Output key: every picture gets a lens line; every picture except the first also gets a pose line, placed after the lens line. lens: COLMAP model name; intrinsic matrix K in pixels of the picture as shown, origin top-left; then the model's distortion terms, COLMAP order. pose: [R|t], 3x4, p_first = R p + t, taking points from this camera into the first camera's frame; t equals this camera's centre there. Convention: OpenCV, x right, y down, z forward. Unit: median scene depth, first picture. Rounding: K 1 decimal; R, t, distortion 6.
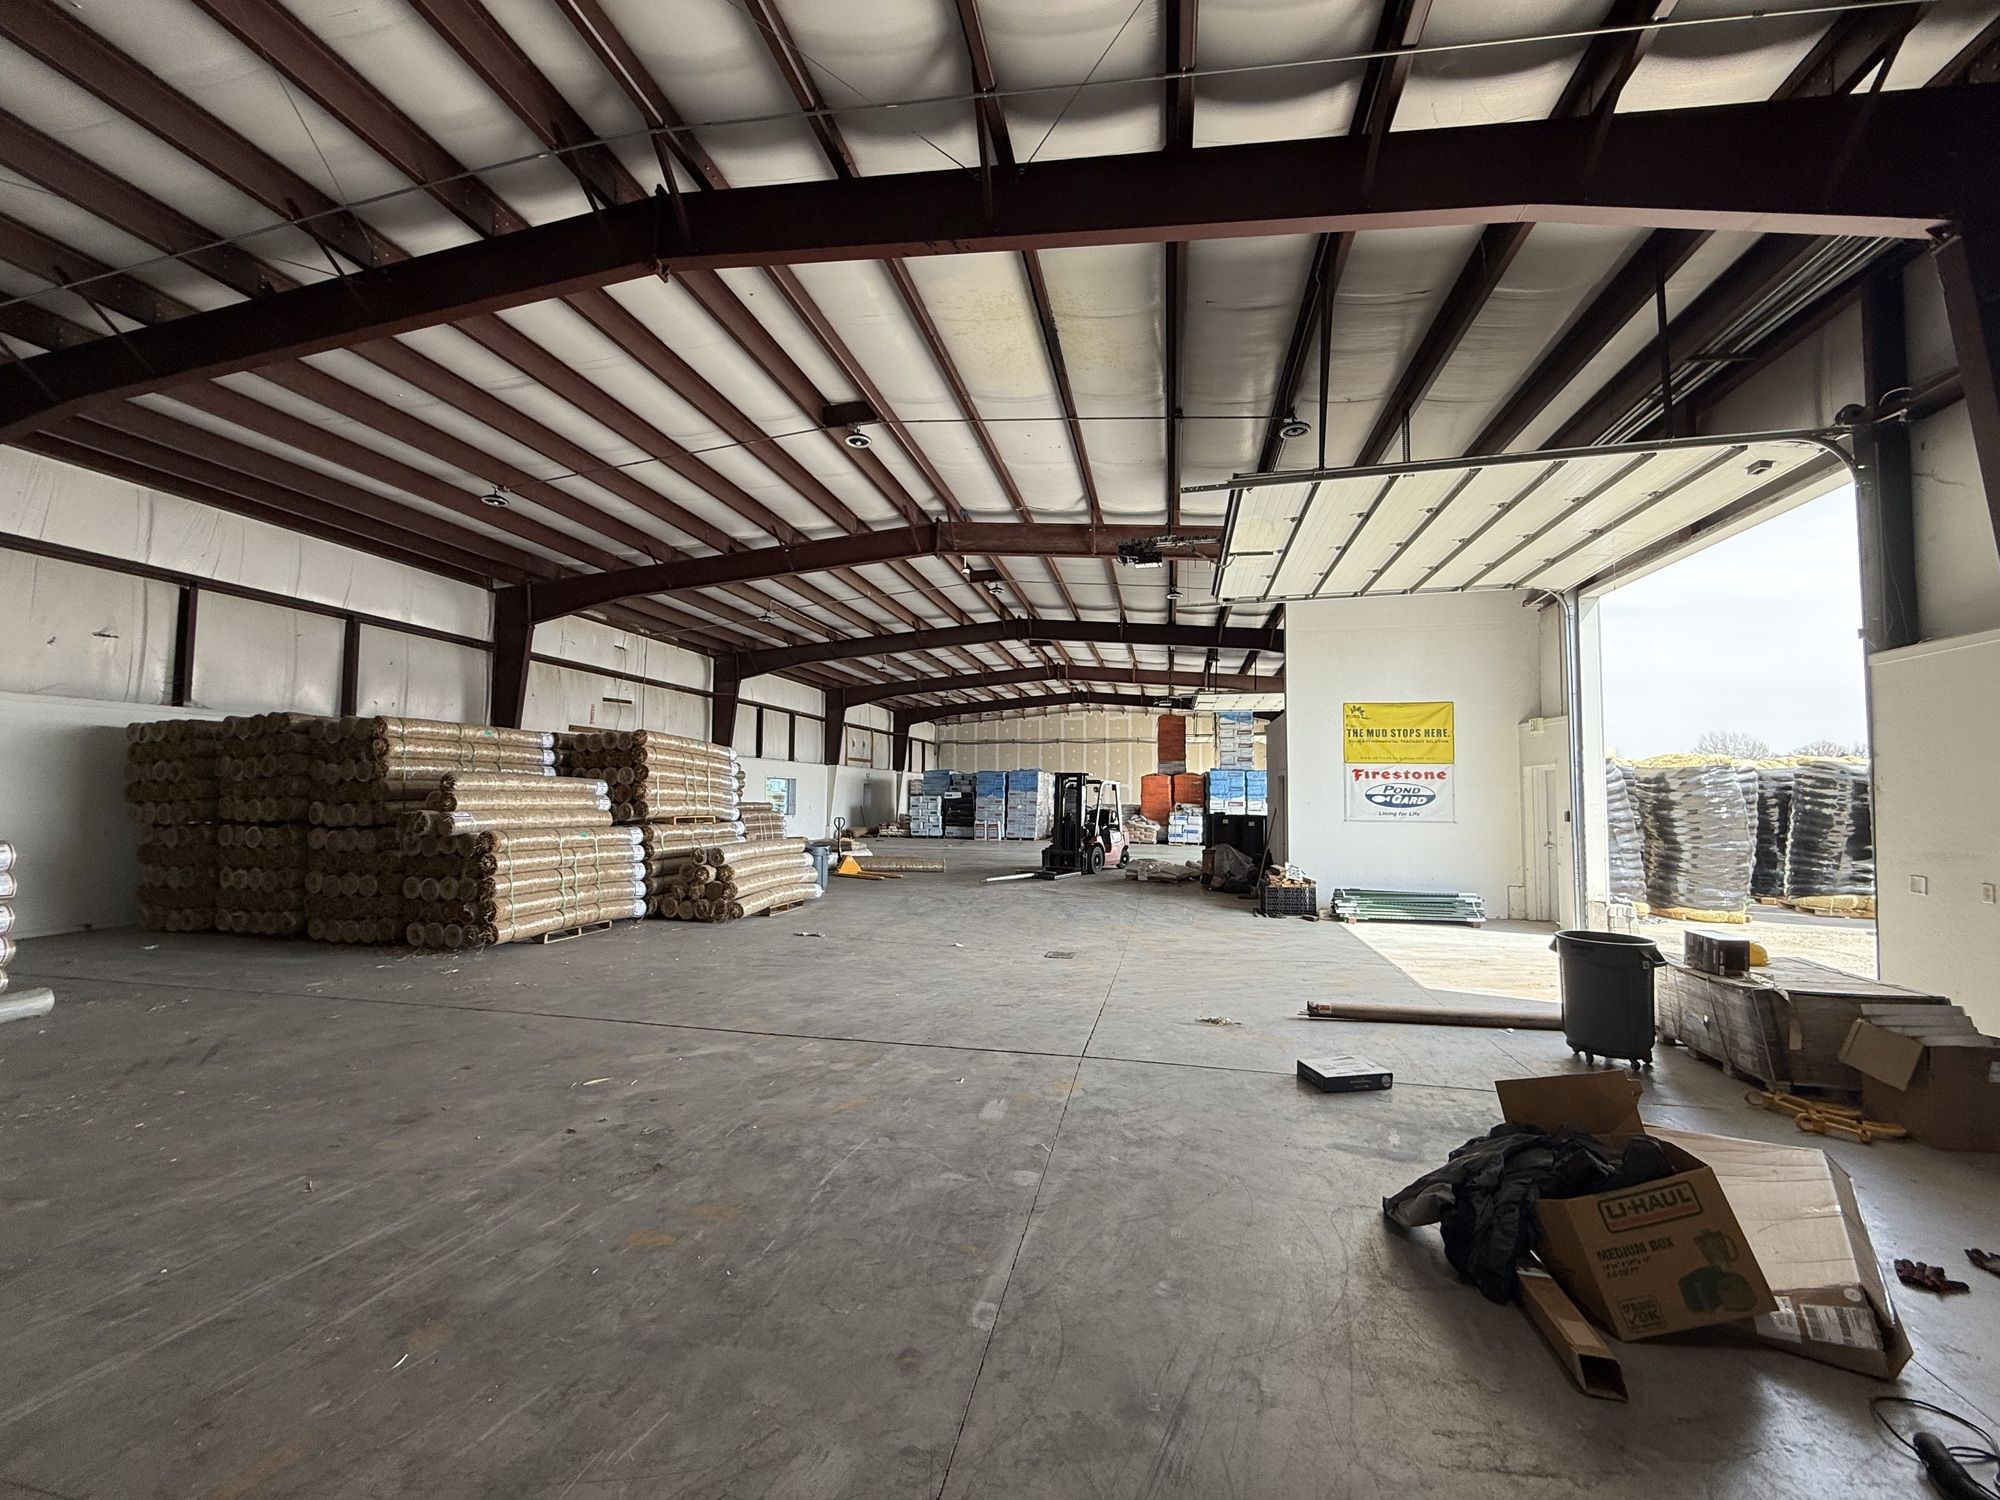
lens RADIAL K [[796.7, 0, 1000.6], [0, 796.7, 751.6], [0, 0, 1]] dist [0.001153, 0.000055]
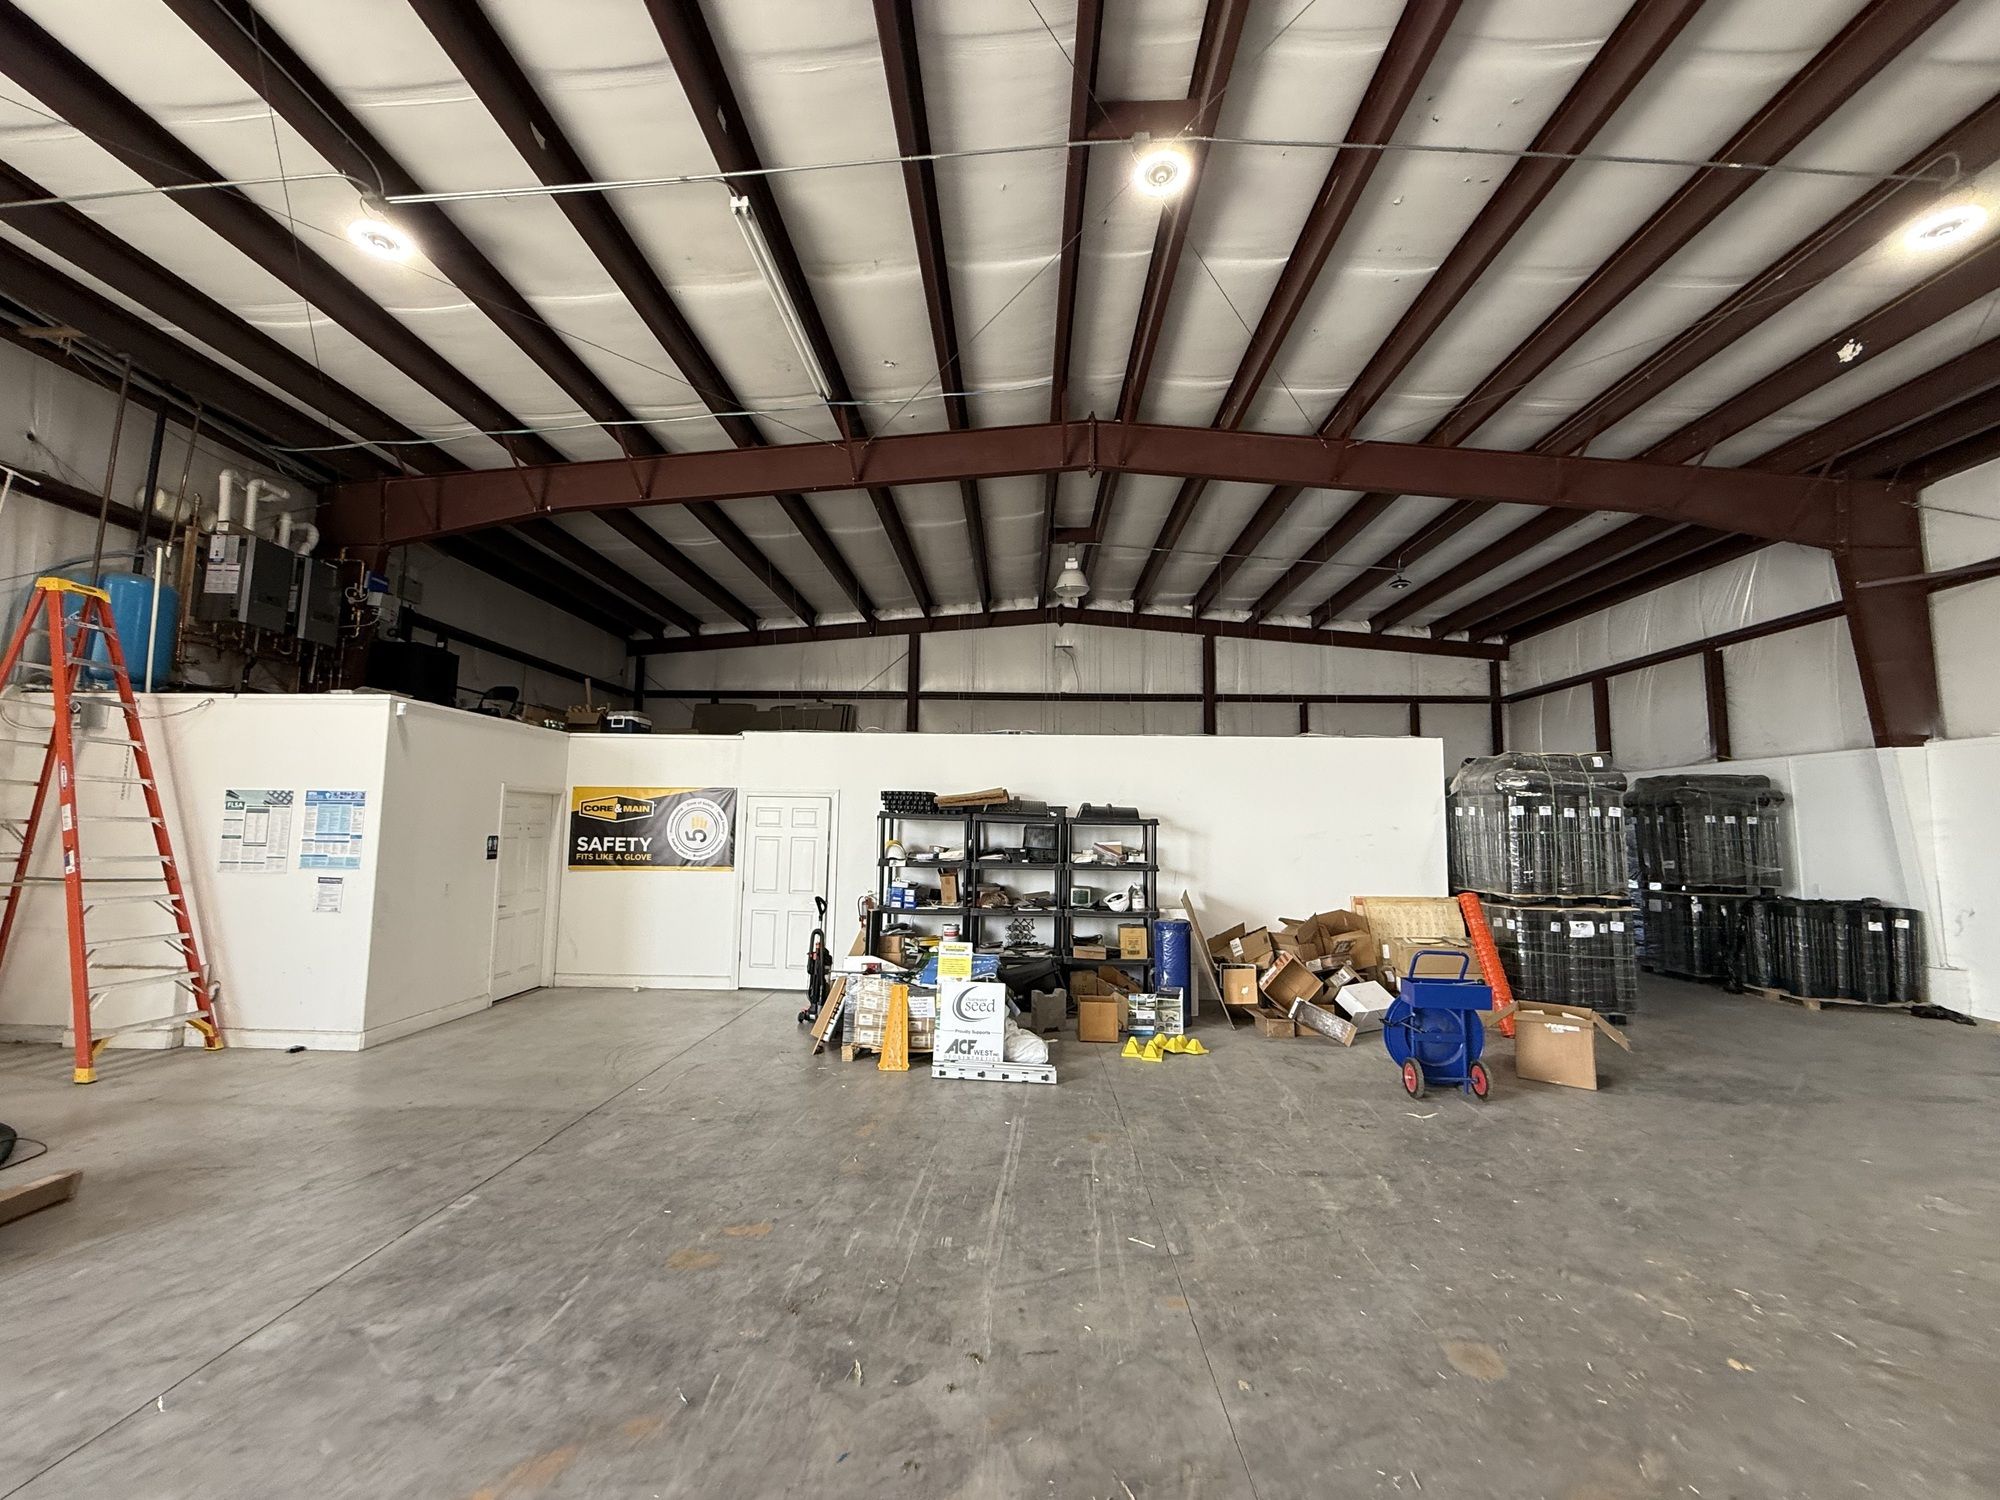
lens RADIAL K [[796.7, 0, 997.3], [0, 796.7, 751.6], [0, 0, 1]] dist [0.001153, 0.000055]
pose [[-0.983629, -0.038023, -0.176146, -0.487347], [-0.010535, 0.987947, -0.154431, 0.105706], [0.179895, -0.150047, -0.972175, 1.951268]]
